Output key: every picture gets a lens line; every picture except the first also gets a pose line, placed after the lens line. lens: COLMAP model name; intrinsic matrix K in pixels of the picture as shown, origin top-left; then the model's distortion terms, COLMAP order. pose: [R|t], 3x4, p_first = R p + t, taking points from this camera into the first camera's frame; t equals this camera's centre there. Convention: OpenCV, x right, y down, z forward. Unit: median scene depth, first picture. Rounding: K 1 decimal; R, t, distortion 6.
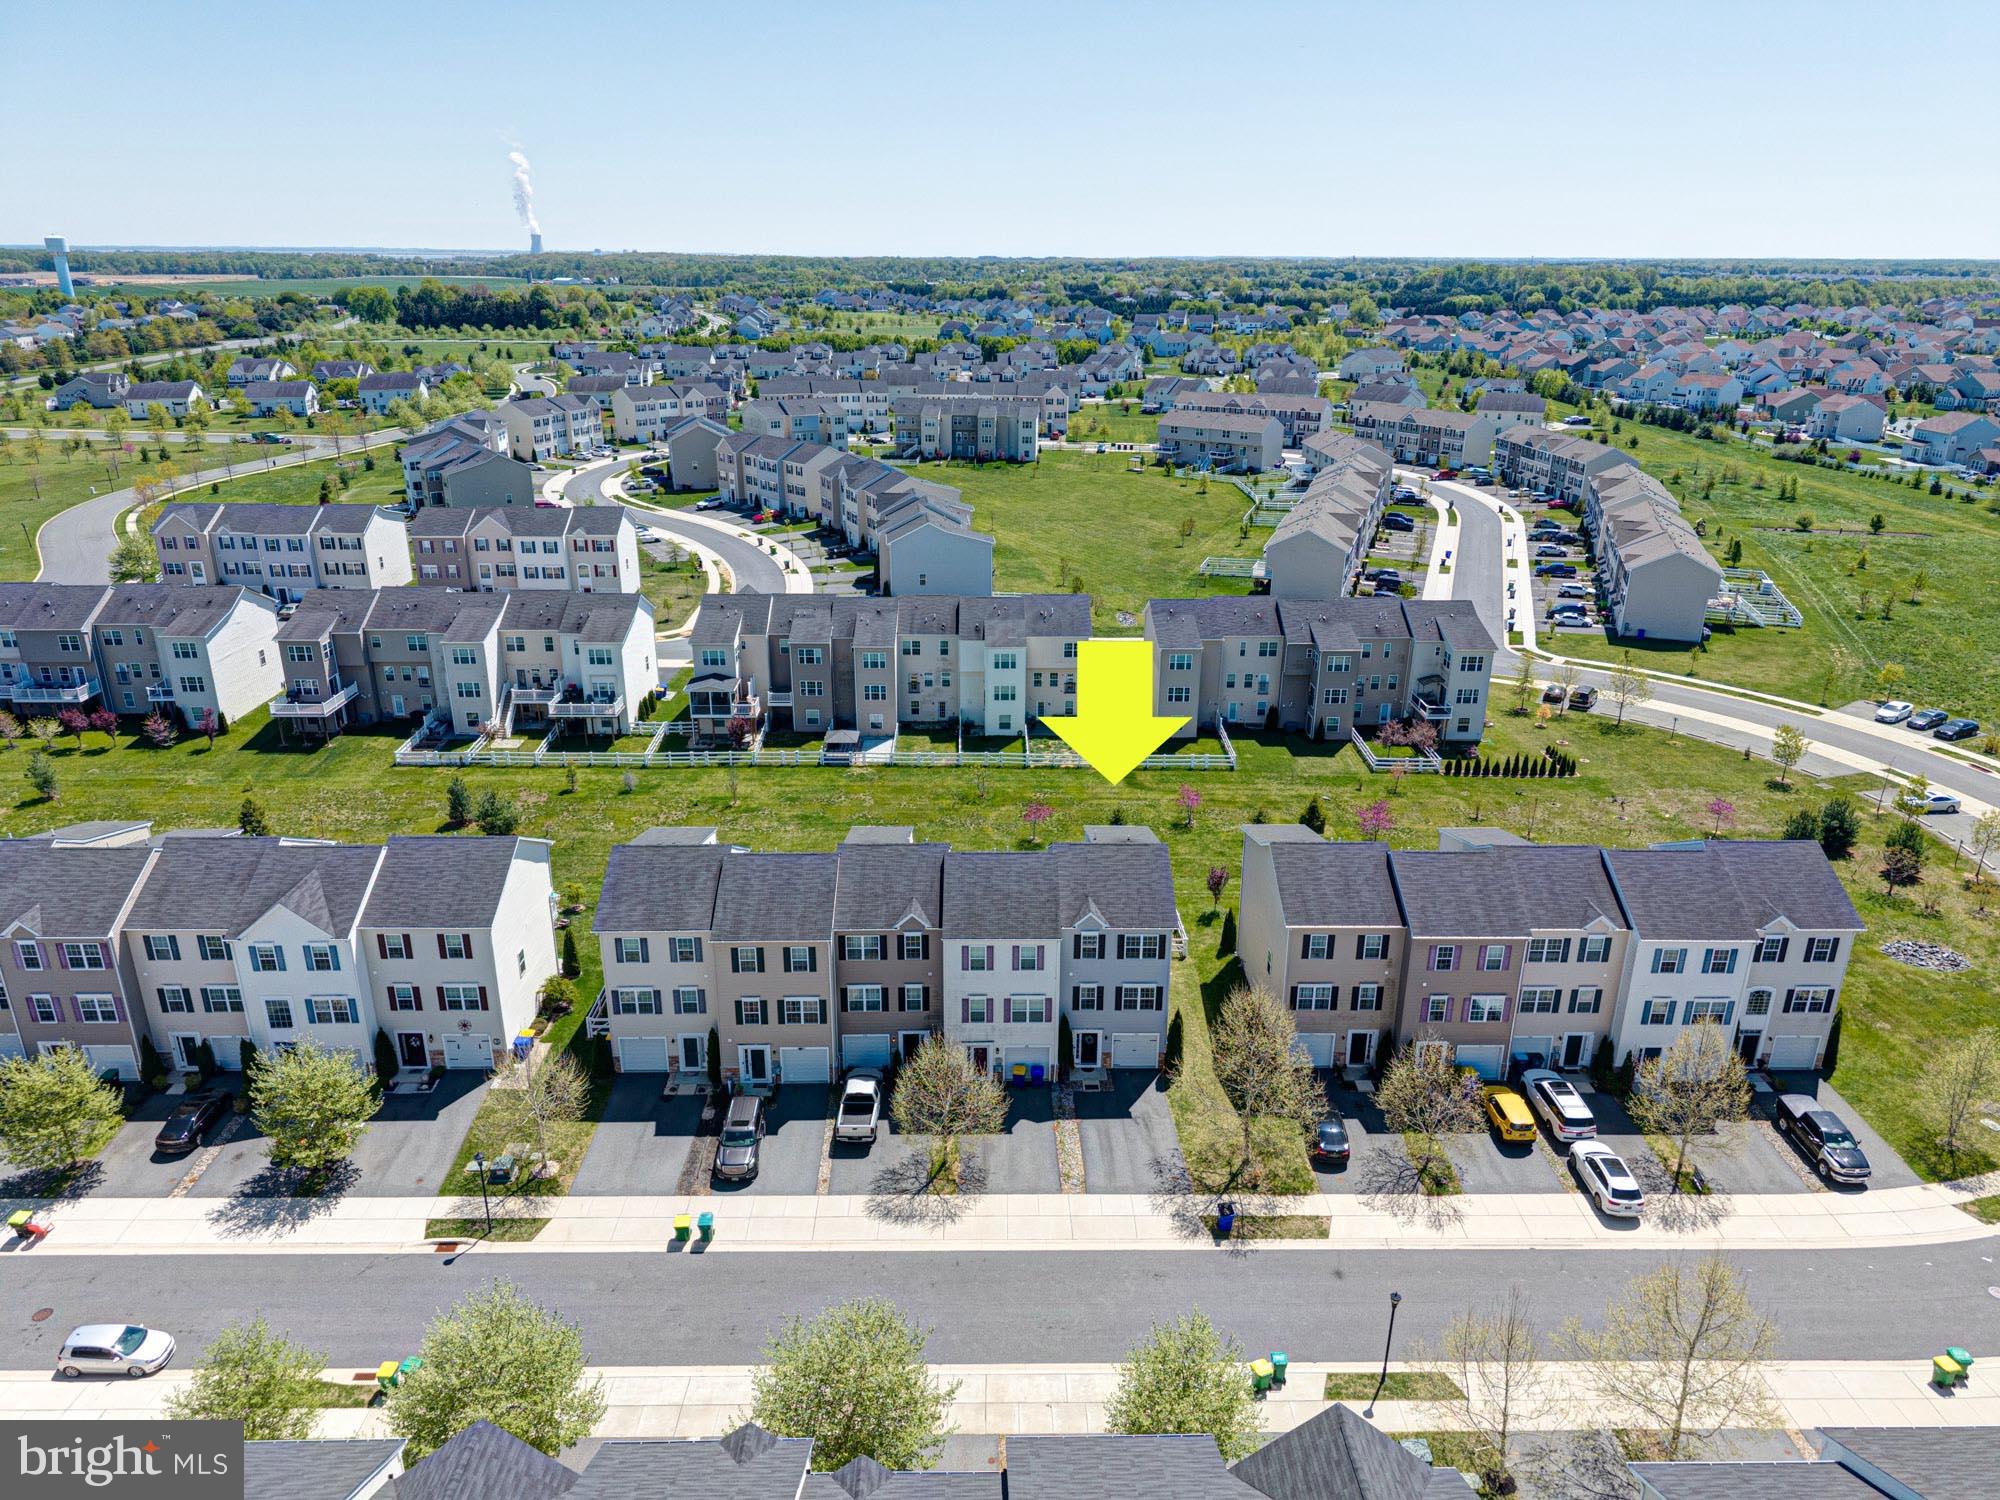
lens RADIAL K [[1330.6, 0, 1006.3], [0, 1330.6, 733.8], [0, 0, 1]] dist [0.042199, -0.045918]
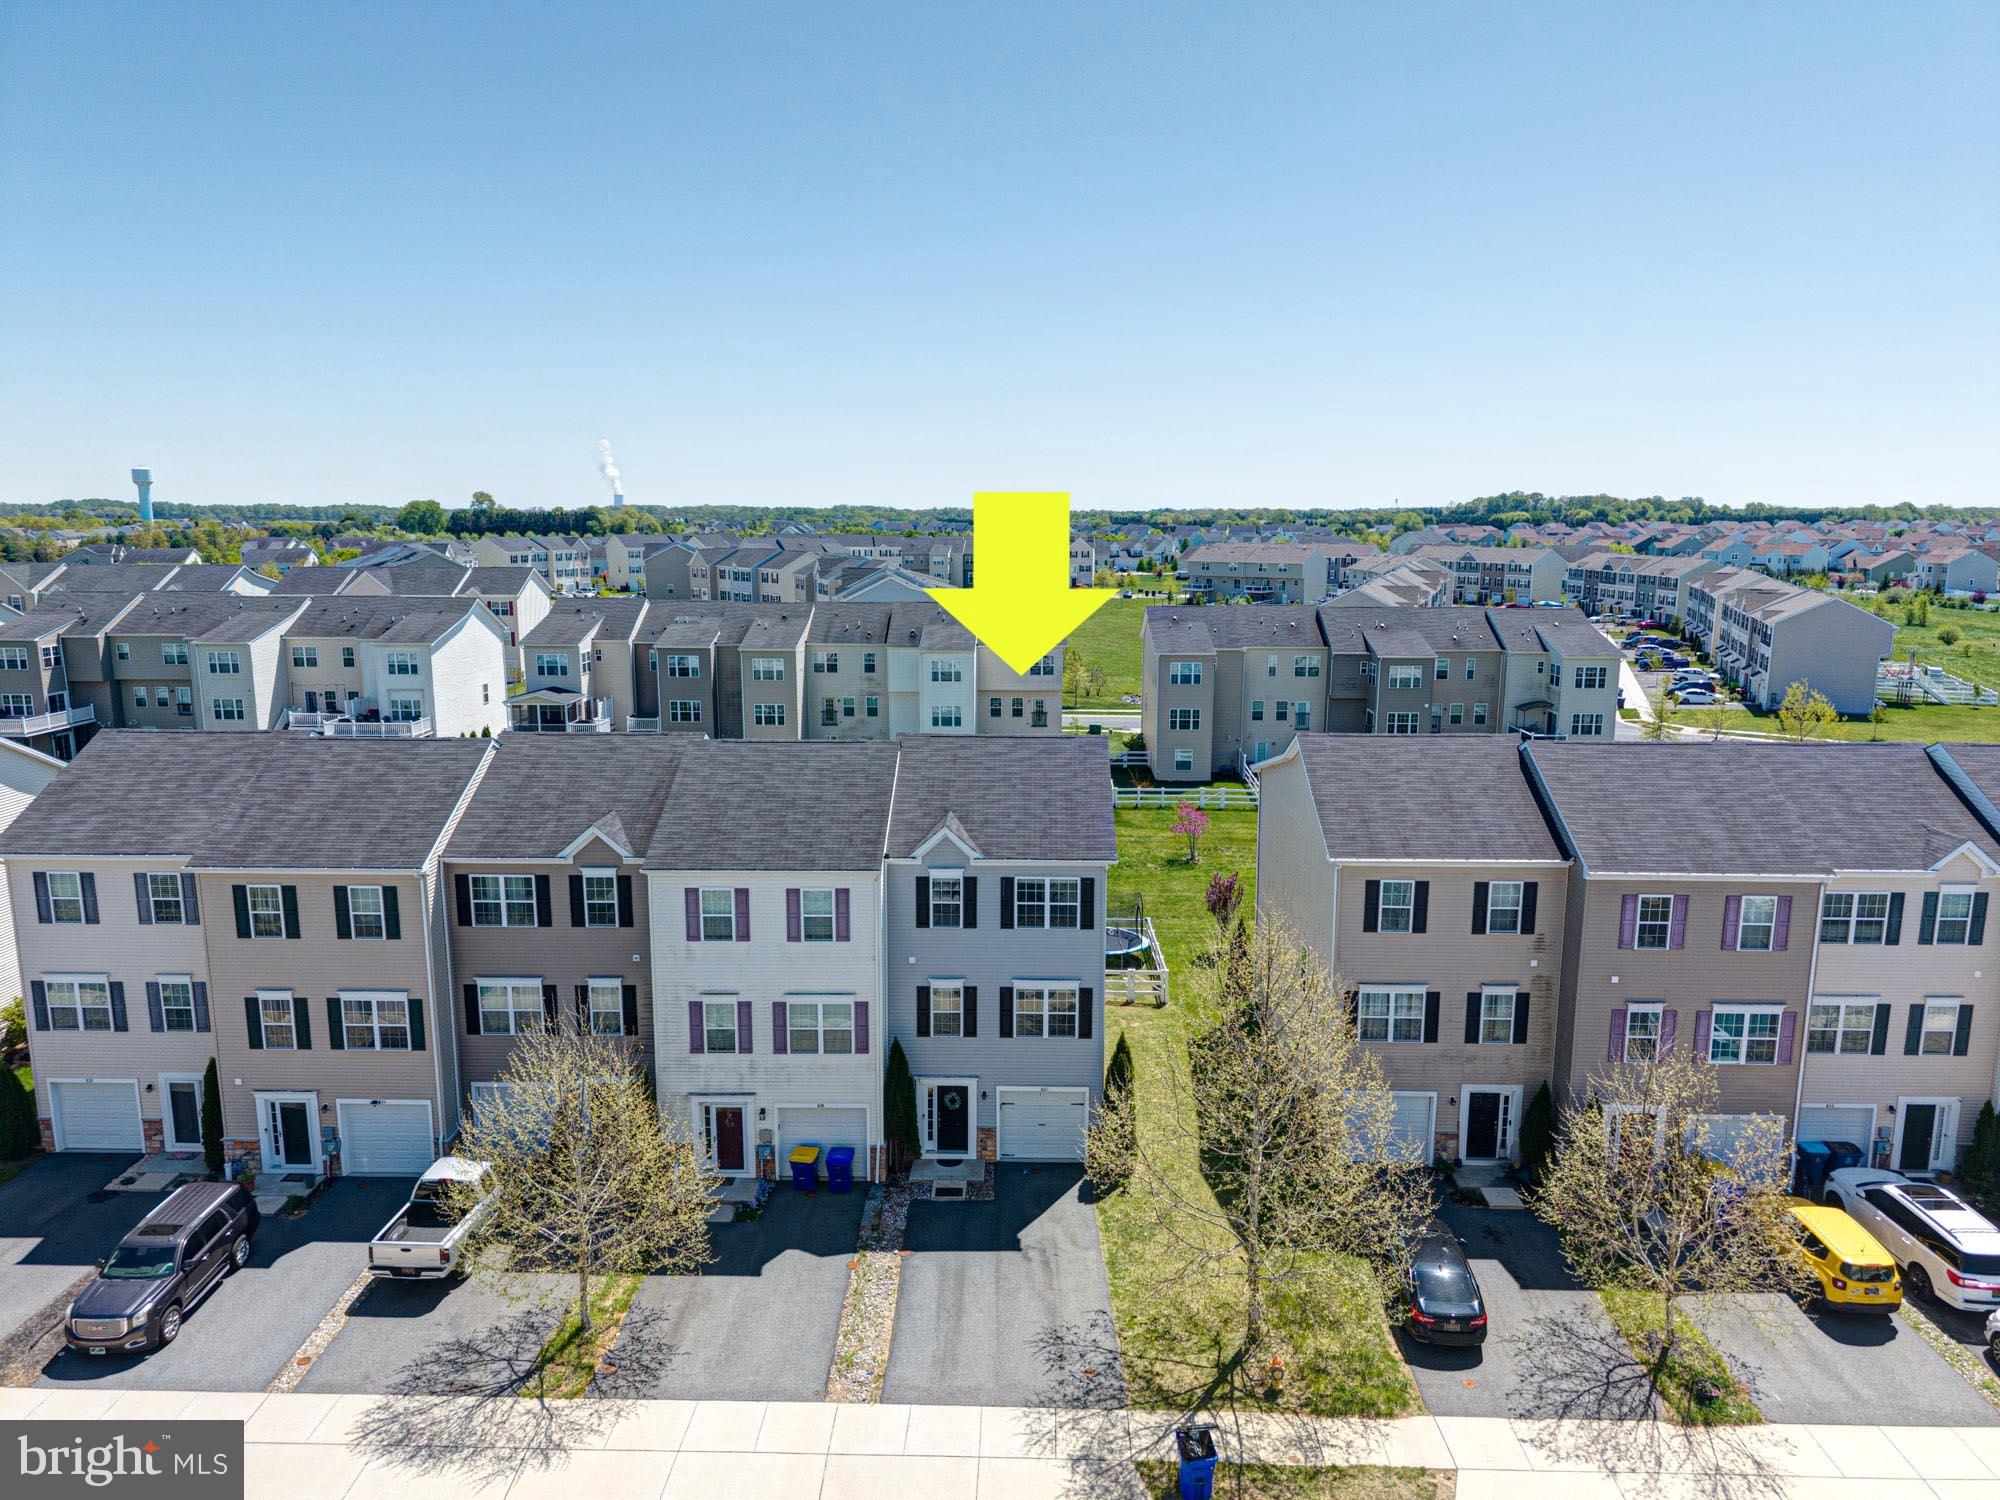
lens RADIAL K [[1330.6, 0, 1005.4], [0, 1330.6, 738.6], [0, 0, 1]] dist [0.042199, -0.045918]
pose [[0.999155, 0.001394, -0.041086, 0.105815], [-0.008501, 0.984828, -0.173324, 0.185517], [0.040221, 0.173527, 0.984008, 0.481413]]
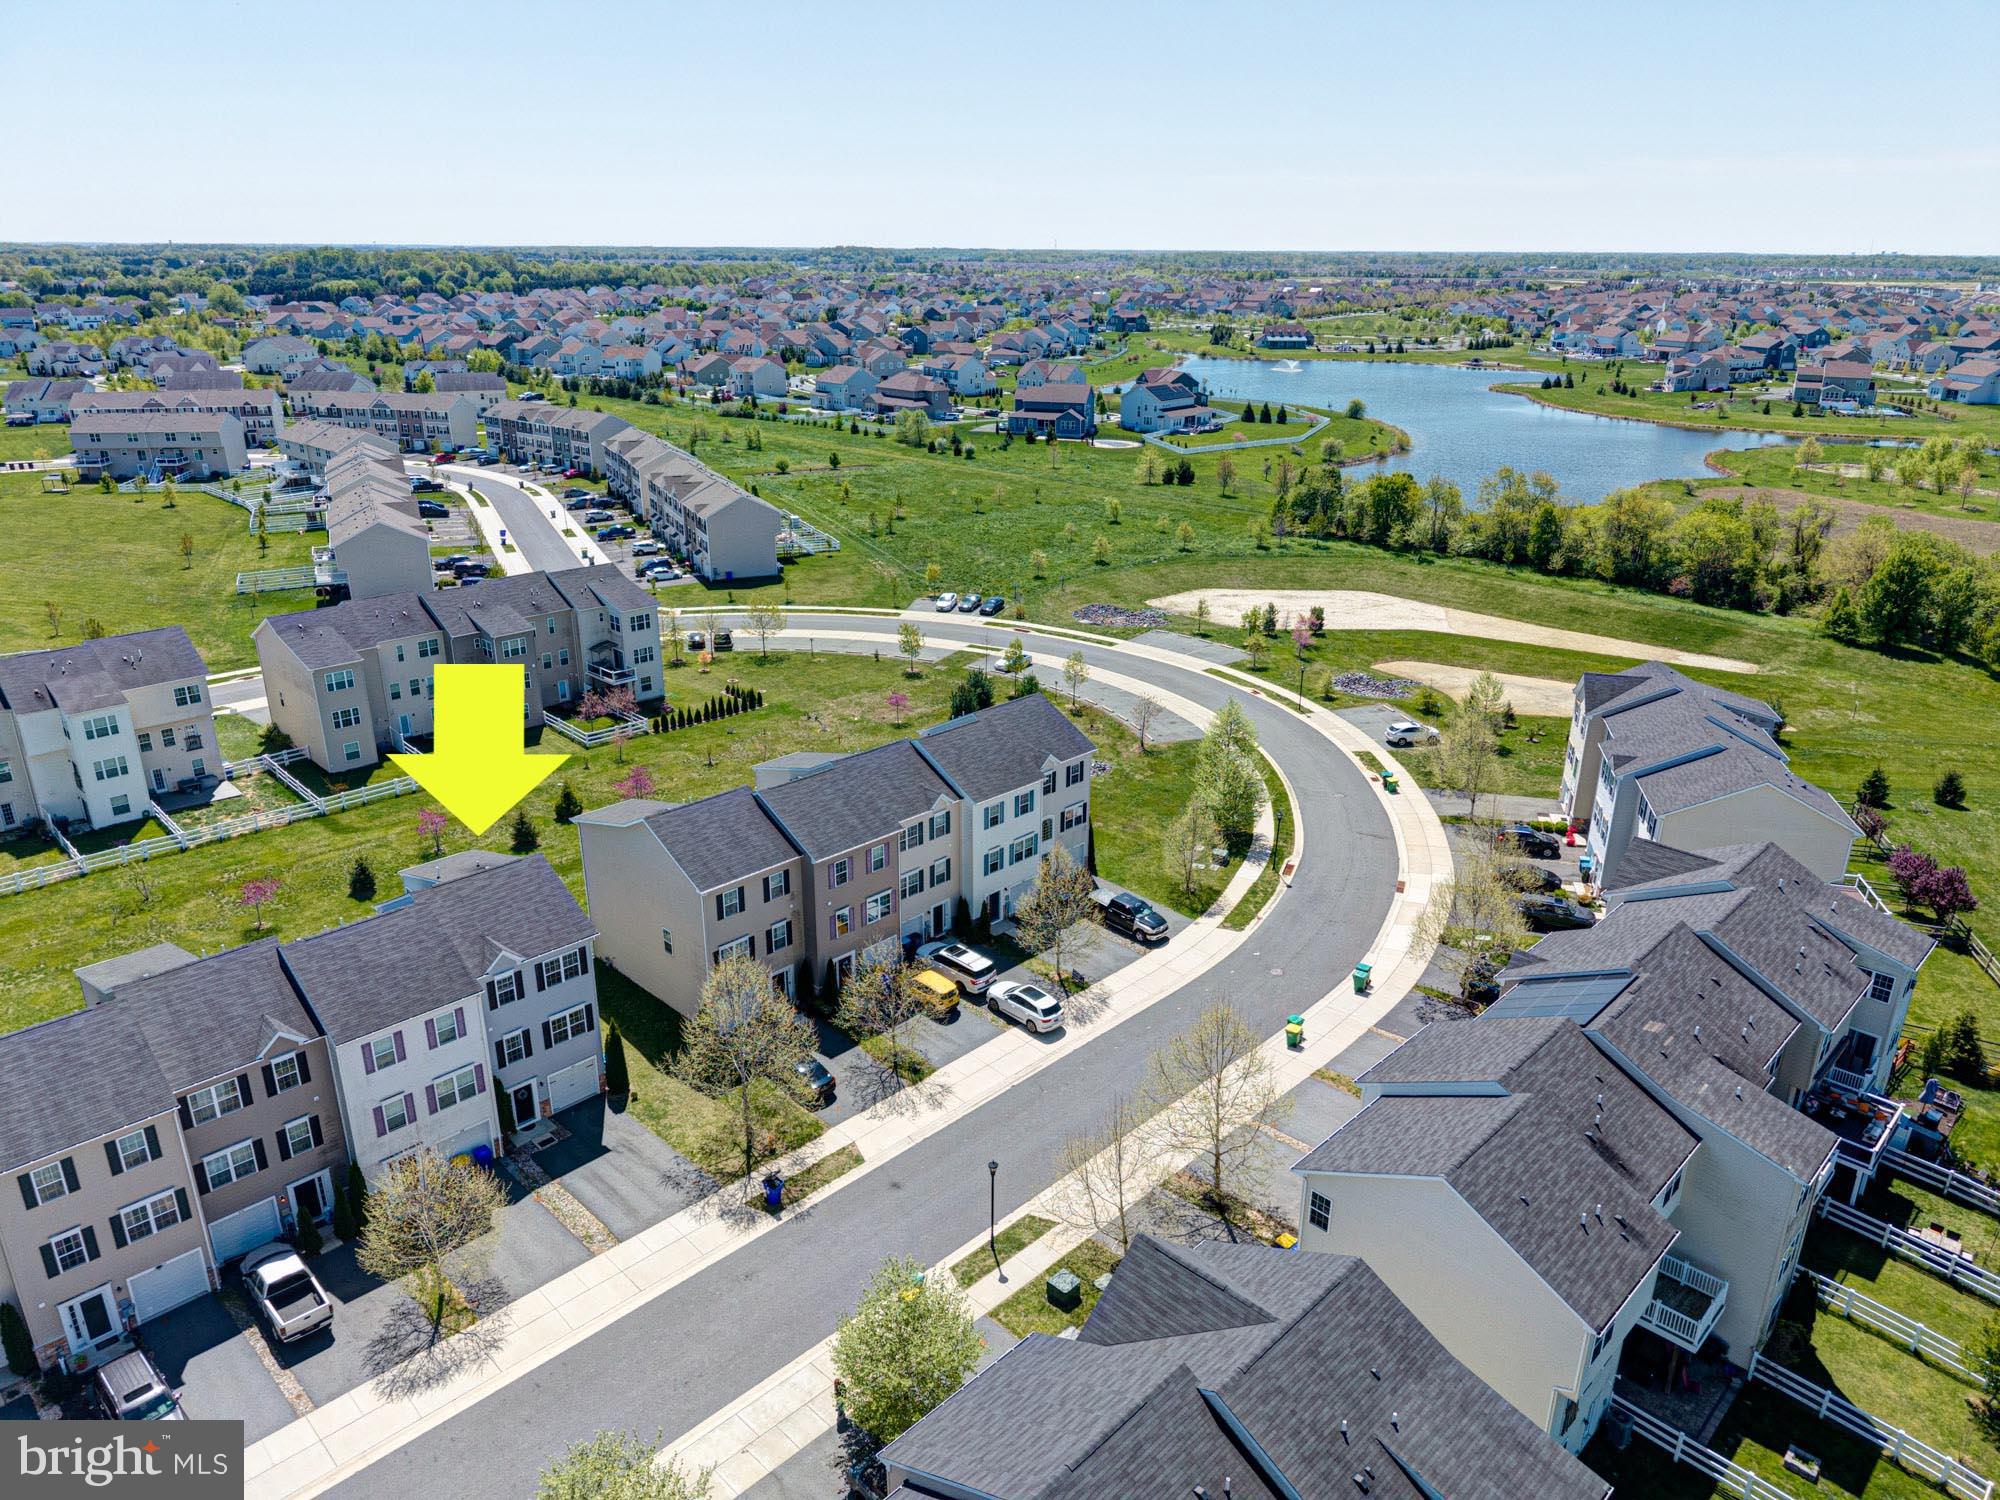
lens RADIAL K [[1330.6, 0, 1001.0], [0, 1330.6, 748.7], [0, 0, 1]] dist [0.042199, -0.045918]
pose [[0.718080, -0.245766, 0.651122, -0.231127], [0.233760, 0.966392, 0.106966, -0.007918], [-0.655528, 0.075396, 0.751397, 0.128251]]
